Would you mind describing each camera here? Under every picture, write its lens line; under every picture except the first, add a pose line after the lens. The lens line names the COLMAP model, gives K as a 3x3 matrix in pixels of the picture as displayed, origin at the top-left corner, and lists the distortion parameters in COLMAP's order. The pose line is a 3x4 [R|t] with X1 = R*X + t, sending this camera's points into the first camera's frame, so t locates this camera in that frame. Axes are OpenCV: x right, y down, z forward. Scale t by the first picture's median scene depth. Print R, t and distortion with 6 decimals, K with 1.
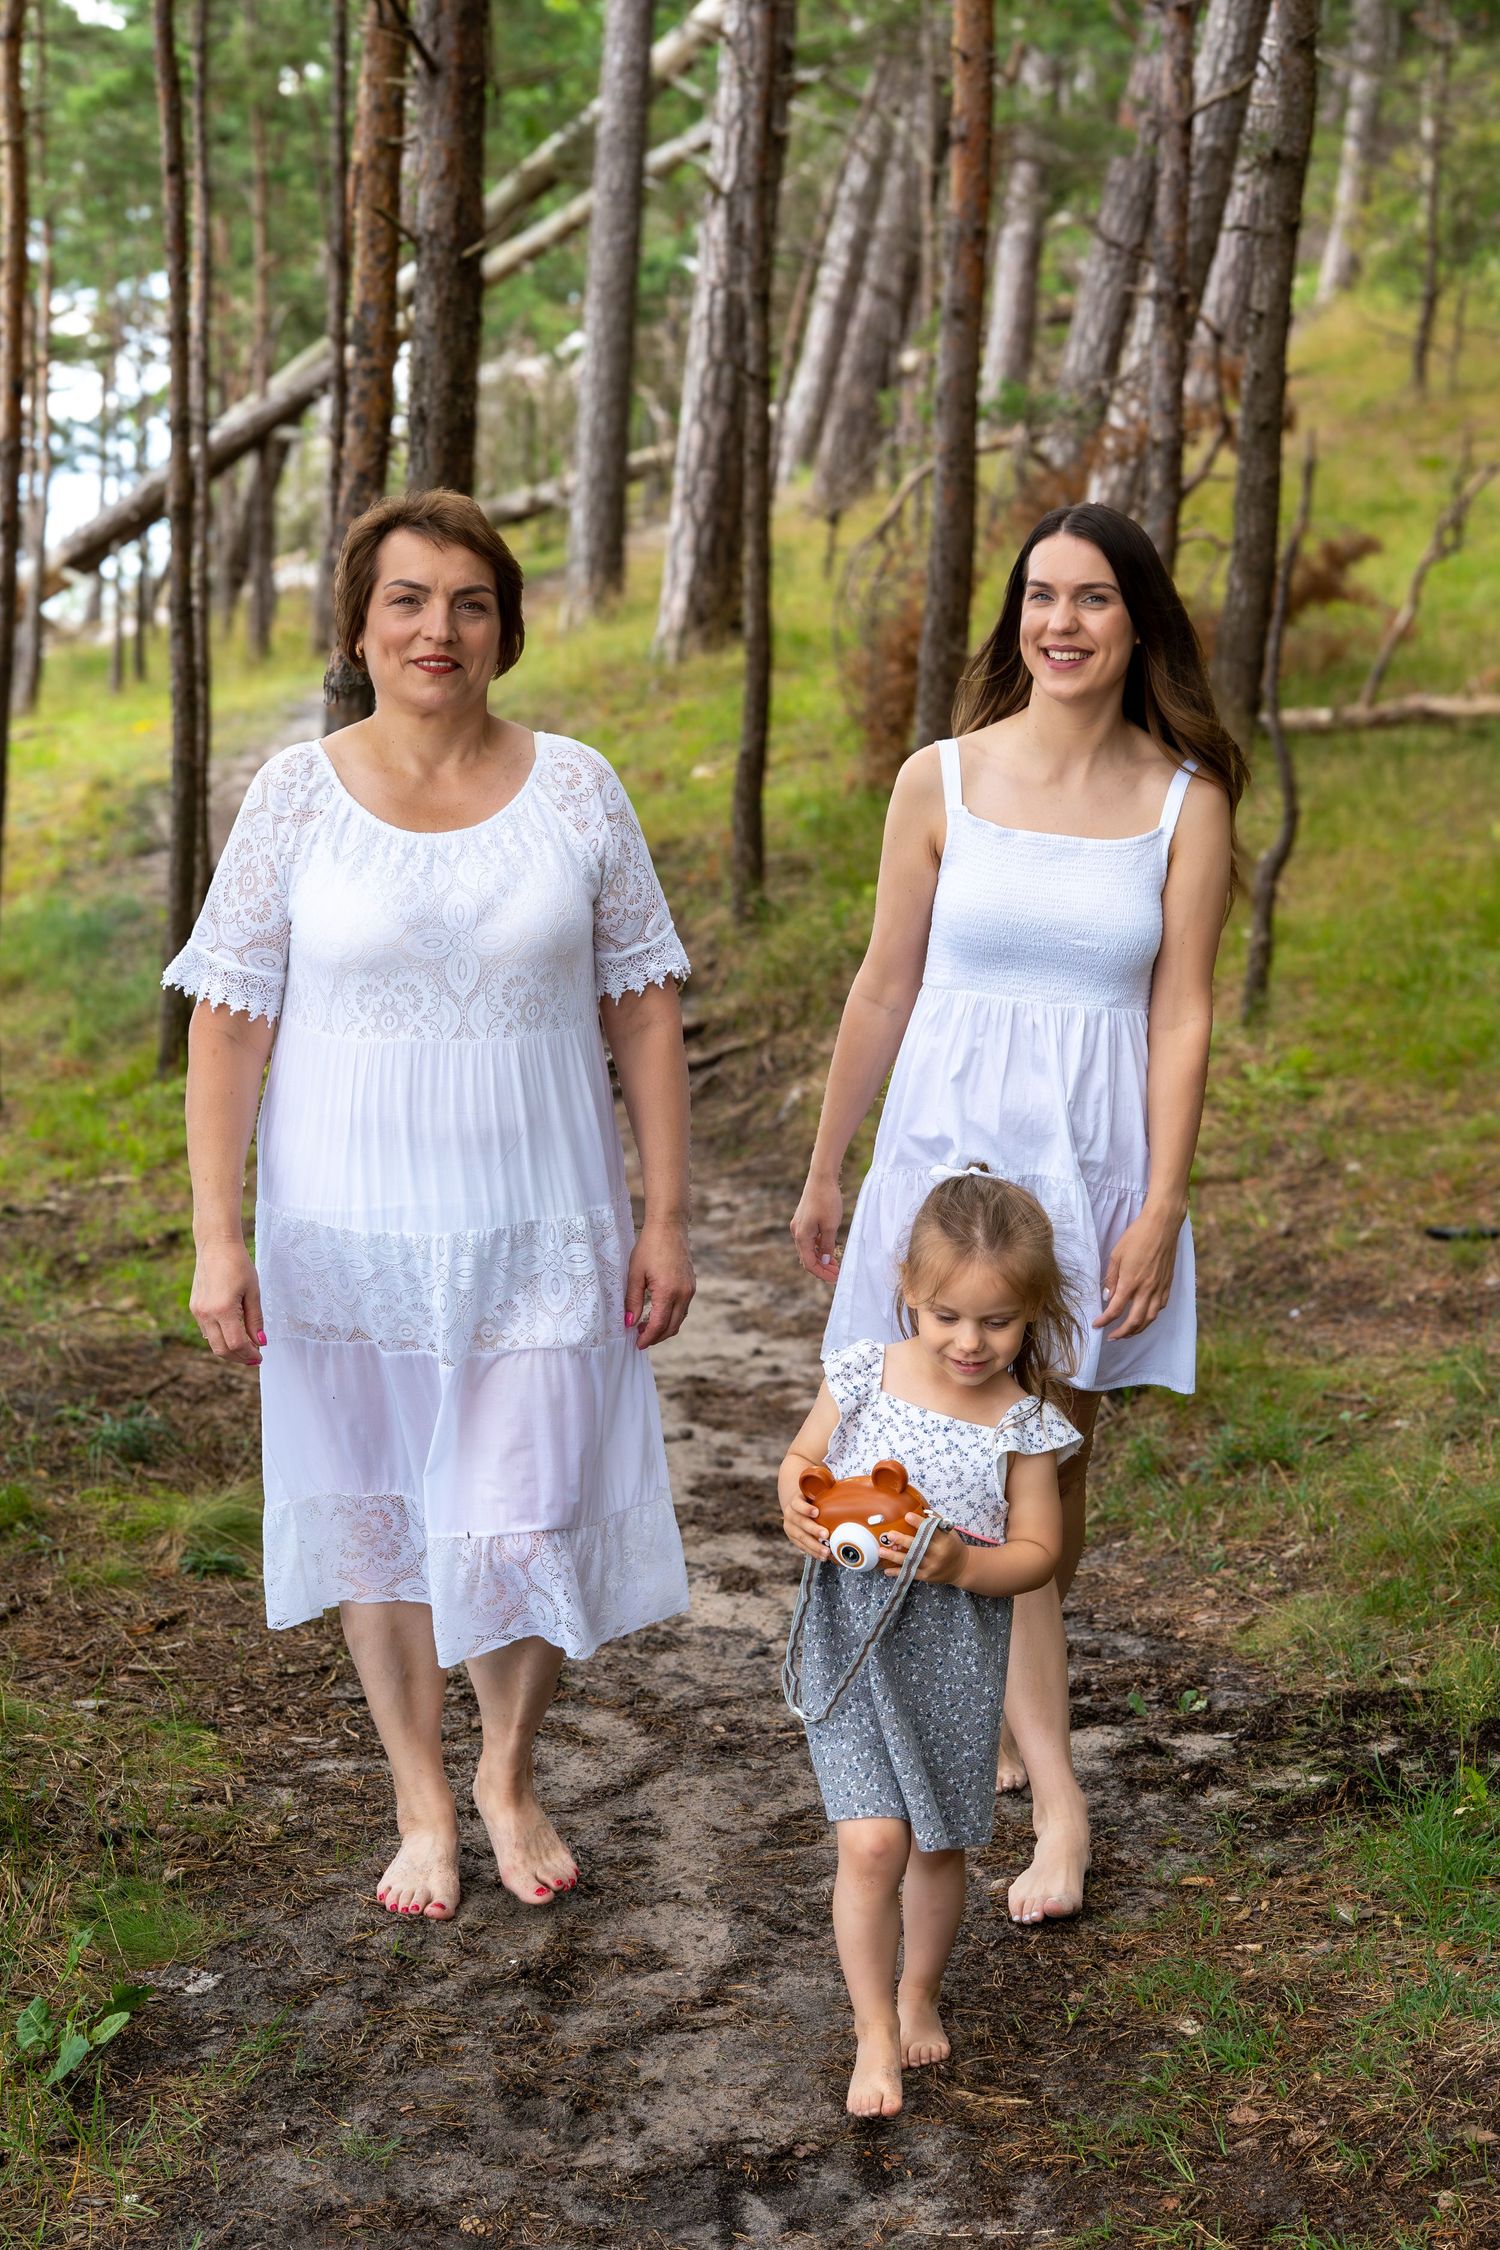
lens RADIAL K [[3264.3, 0, 750.0], [0, 3264.3, 1125.0], [0, 0, 1]] dist [0.012778, 0.055665]
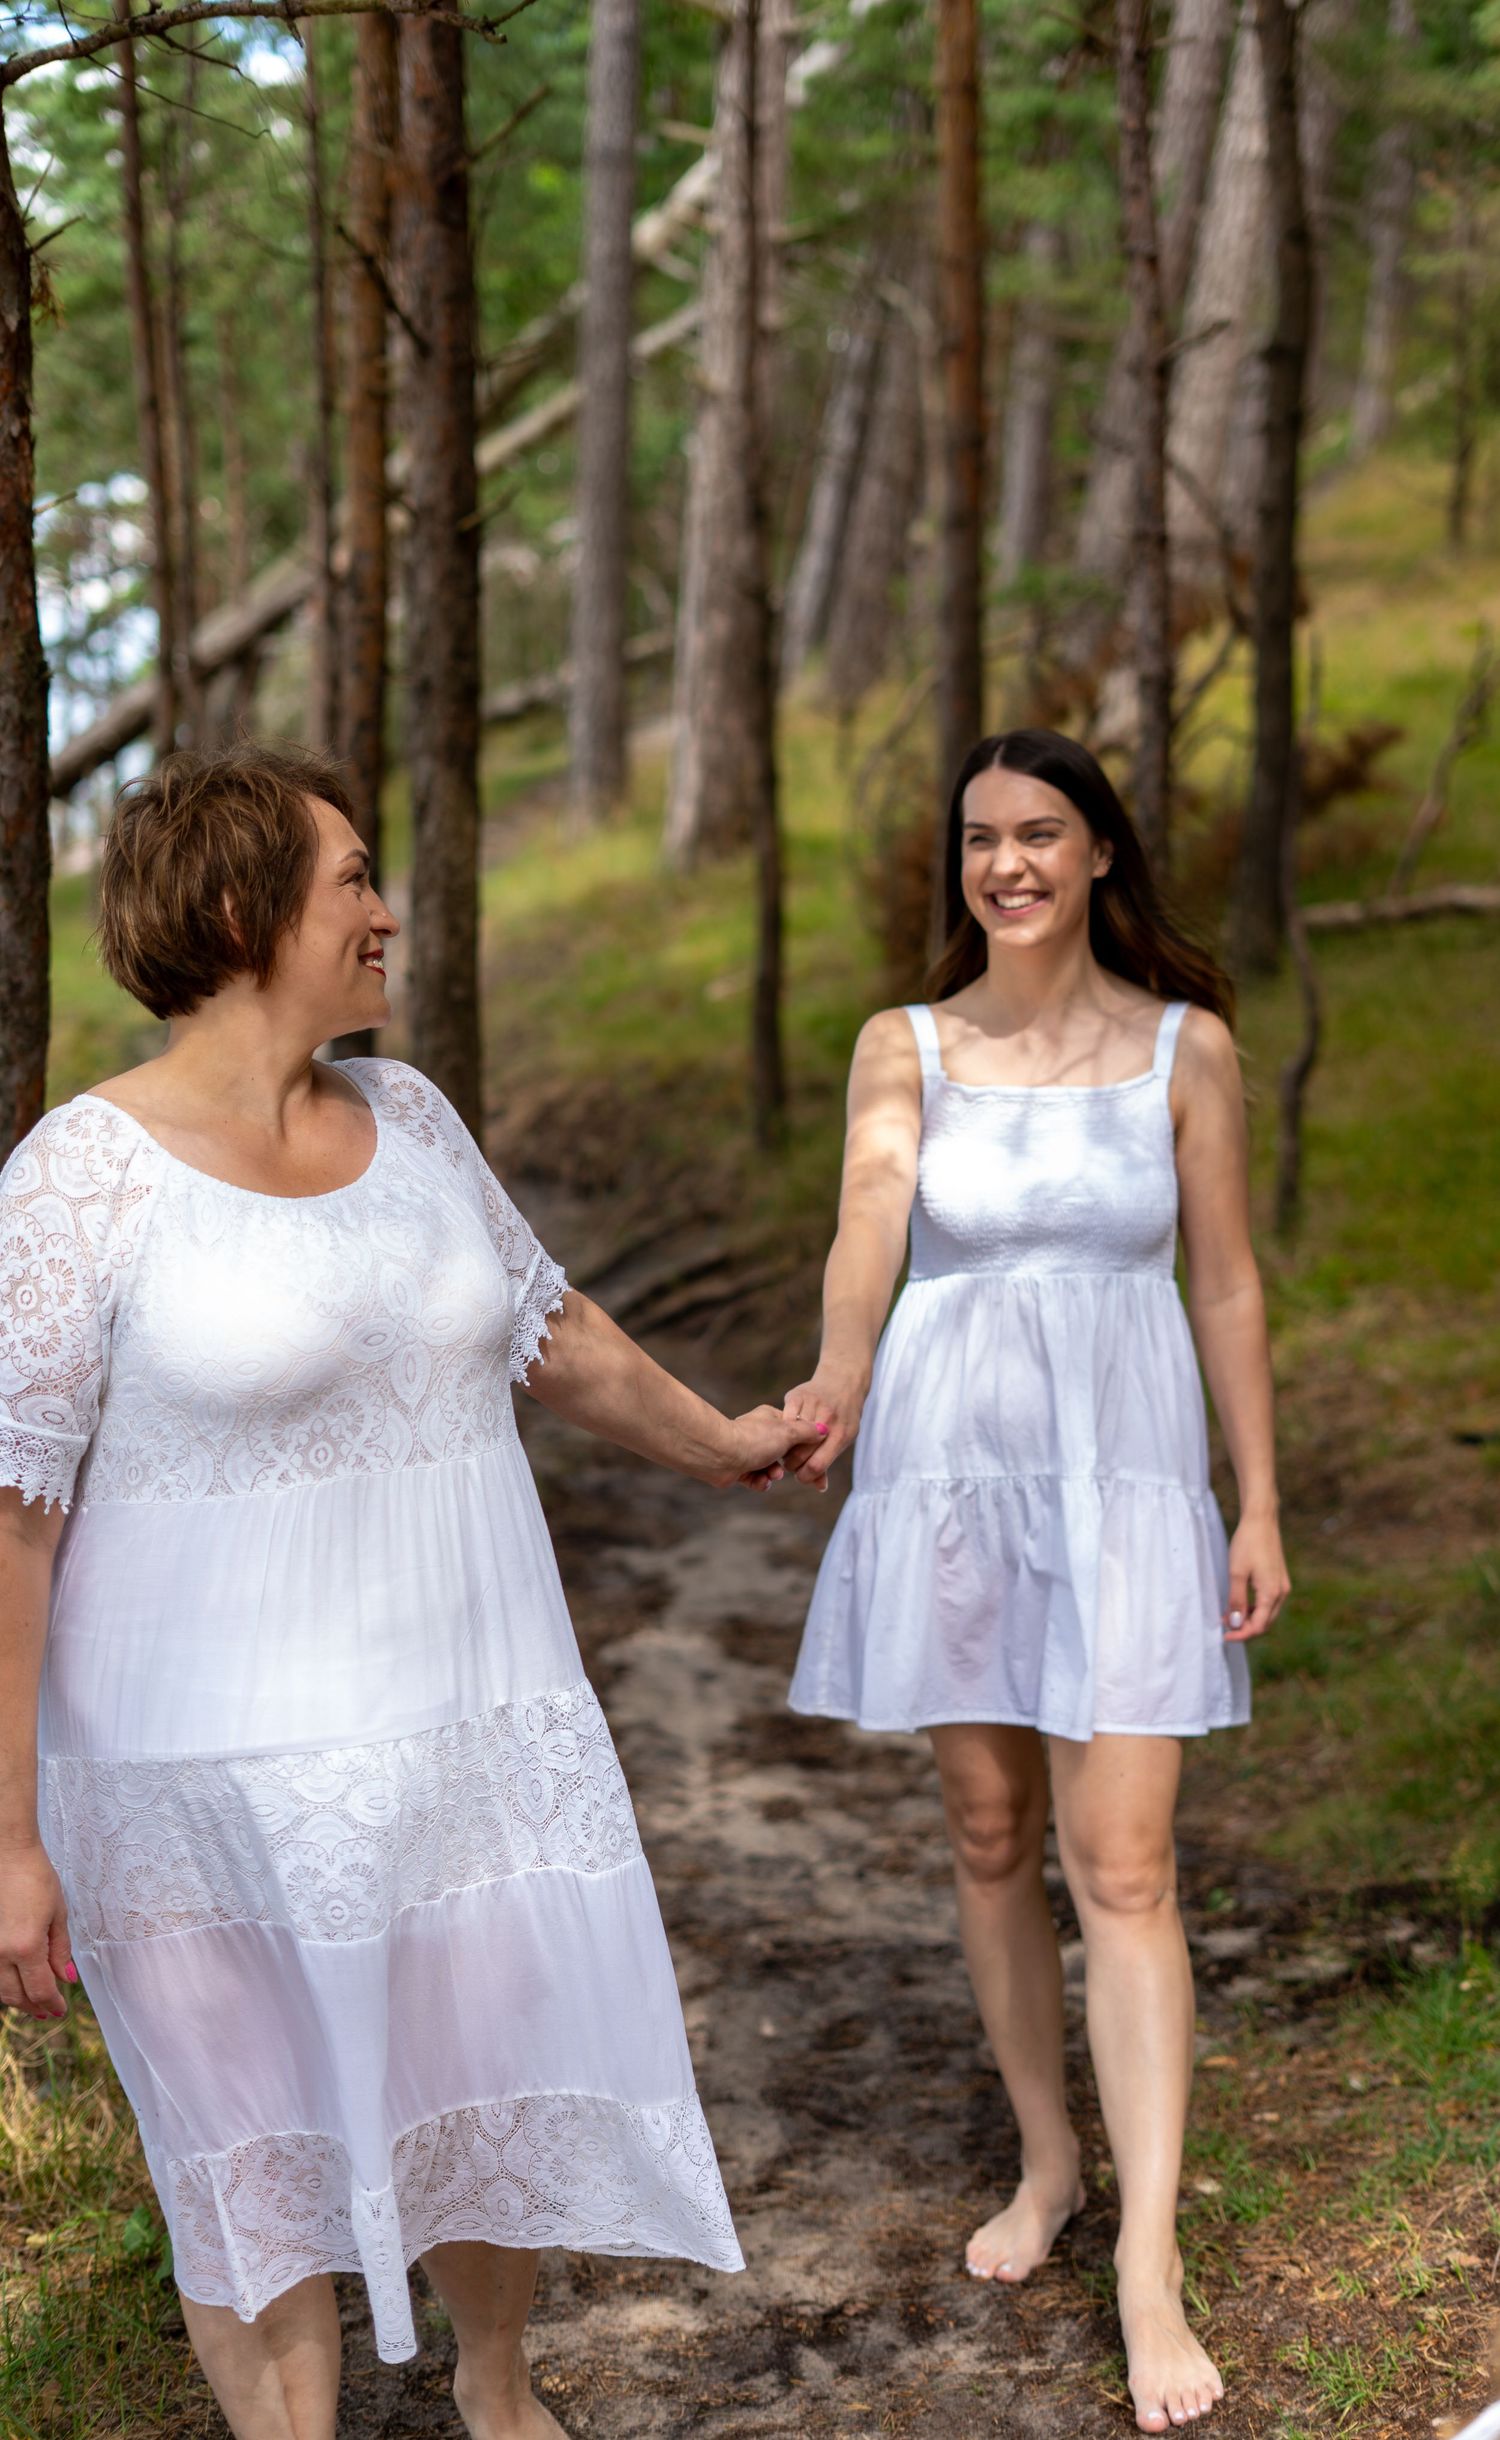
lens RADIAL K [[3519.3, 0, 802.8], [0, 3519.3, 1219.7], [0, 0, 1]] dist [-0.018873, -0.023059]
pose [[0.999093, -0.042225, 0.005452, 0.002496], [0.042400, 0.998398, -0.037456, -0.001616], [-0.003862, 0.037653, 0.999283, -0.053838]]
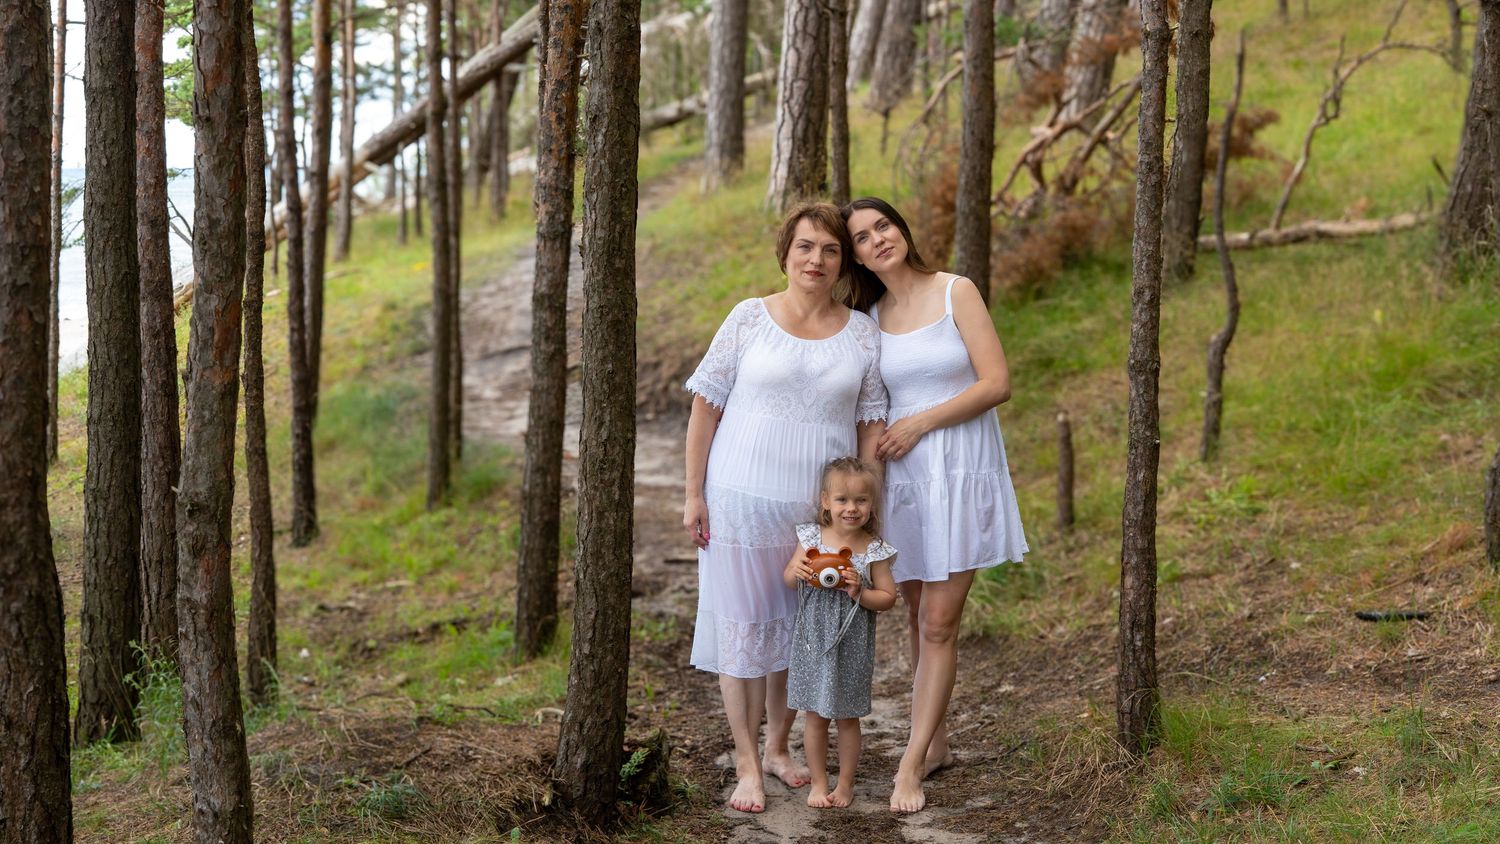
lens RADIAL K [[2192.6, 0, 750.0], [0, 2192.6, 422.0], [0, 0, 1]] dist [0.003564, 0.007678]
pose [[0.999057, -0.022294, -0.037263, -0.004764], [0.020525, 0.998674, -0.047212, -0.006397], [0.038266, 0.046403, 0.998190, 0.061697]]
